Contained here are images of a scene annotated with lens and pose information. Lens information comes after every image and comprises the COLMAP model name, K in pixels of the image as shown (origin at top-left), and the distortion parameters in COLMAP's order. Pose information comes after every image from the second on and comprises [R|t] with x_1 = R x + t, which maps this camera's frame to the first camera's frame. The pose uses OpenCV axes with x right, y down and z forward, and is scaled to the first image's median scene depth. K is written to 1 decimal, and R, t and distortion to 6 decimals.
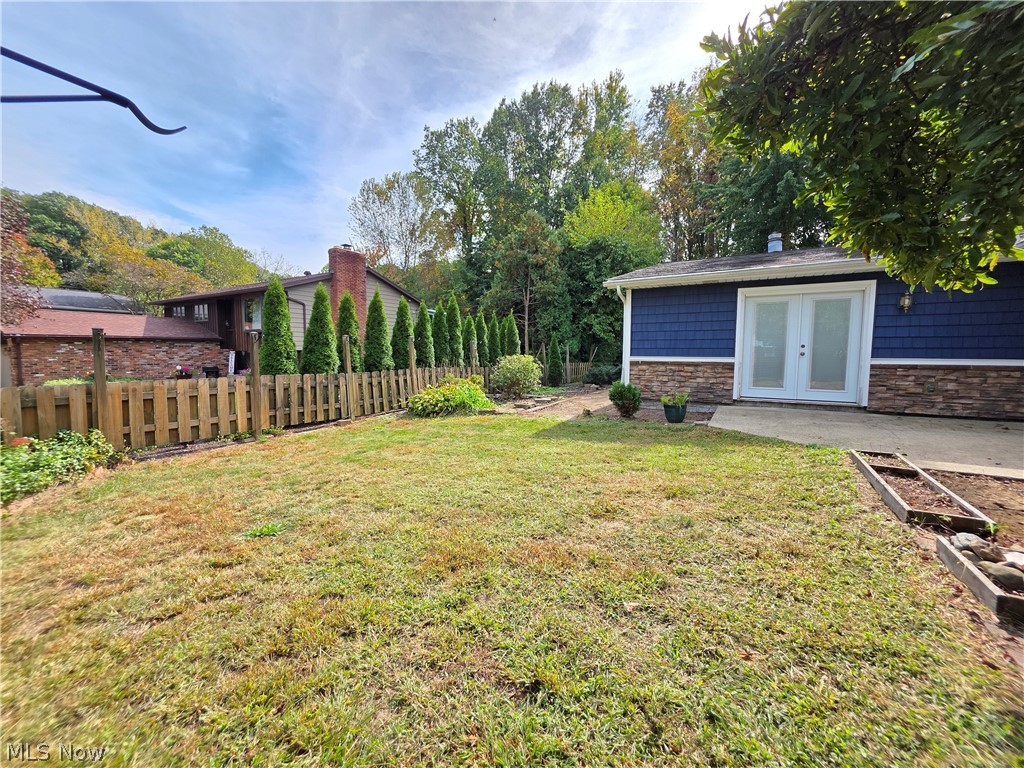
lens RADIAL K [[411.2, 0, 507.8], [0, 411.2, 382.8], [0, 0, 1]] dist [-0.000014, 0.000386]
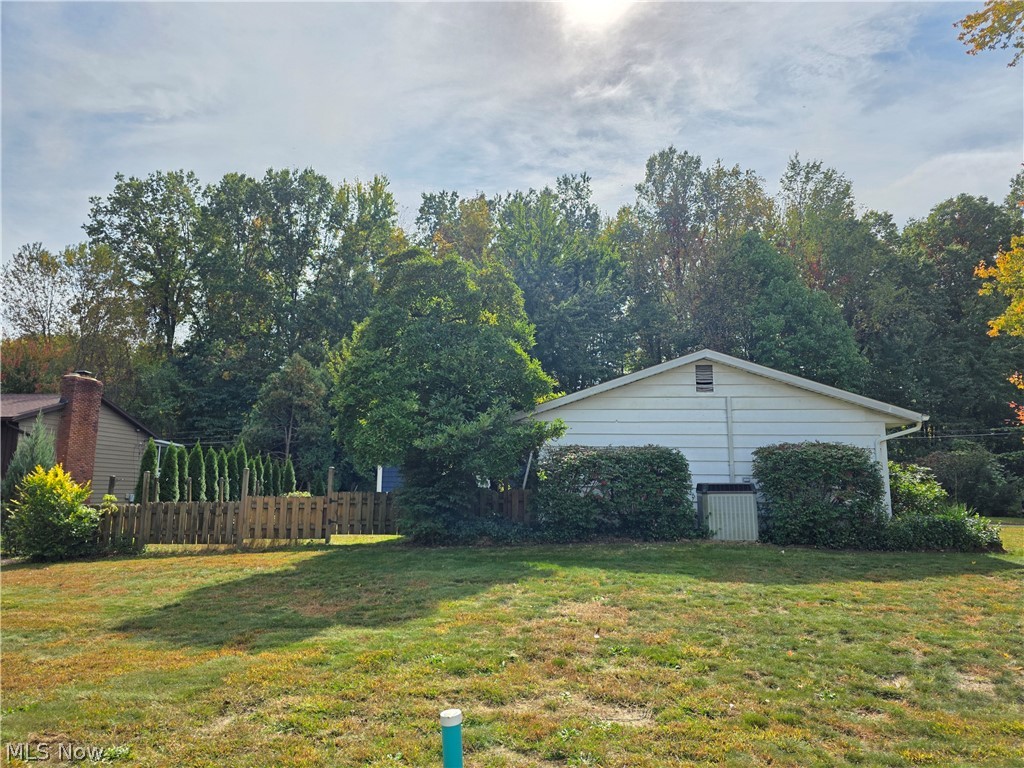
lens RADIAL K [[695.4, 0, 516.4], [0, 695.4, 393.7], [0, 0, 1]] dist [0.033396, -0.000542]
pose [[0.903796, 0.062885, 0.423317, -0.184597], [0.029842, 0.977477, -0.208921, 0.066955], [-0.426921, 0.201454, 0.881564, -0.787362]]
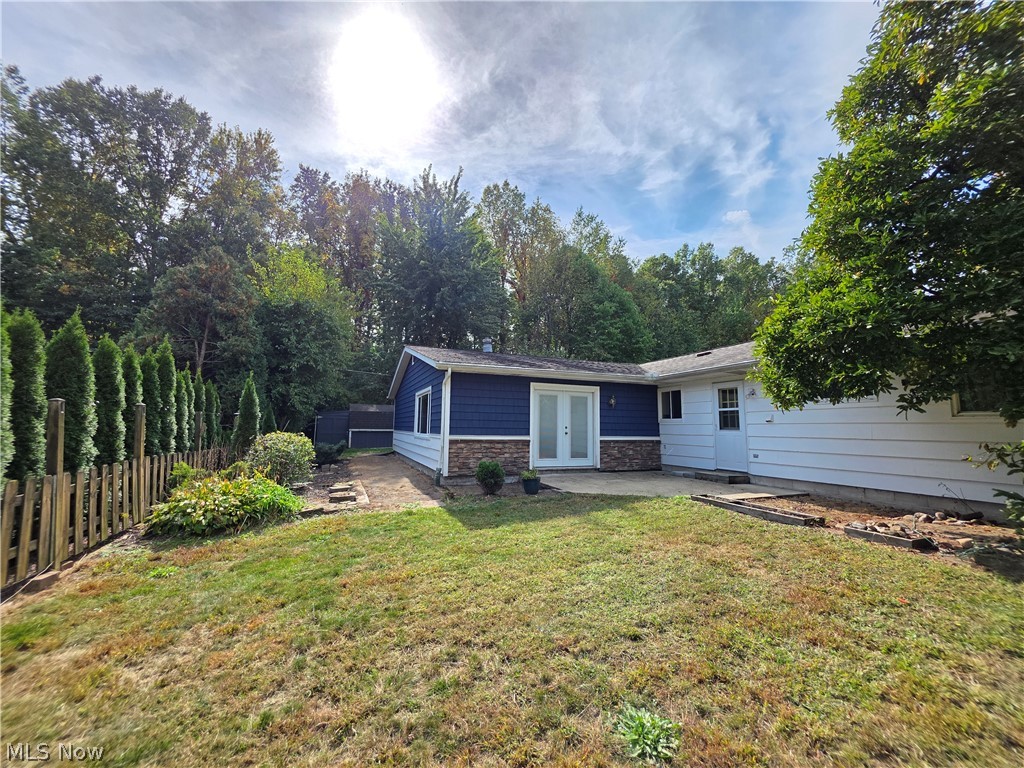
lens RADIAL K [[411.2, 0, 507.8], [0, 411.2, 382.8], [0, 0, 1]] dist [-0.000014, 0.000386]
pose [[0.612879, 0.090889, 0.784932, -0.200835], [0.045870, 0.987595, -0.150171, -0.014797], [-0.788845, 0.128041, 0.601107, 0.113304]]
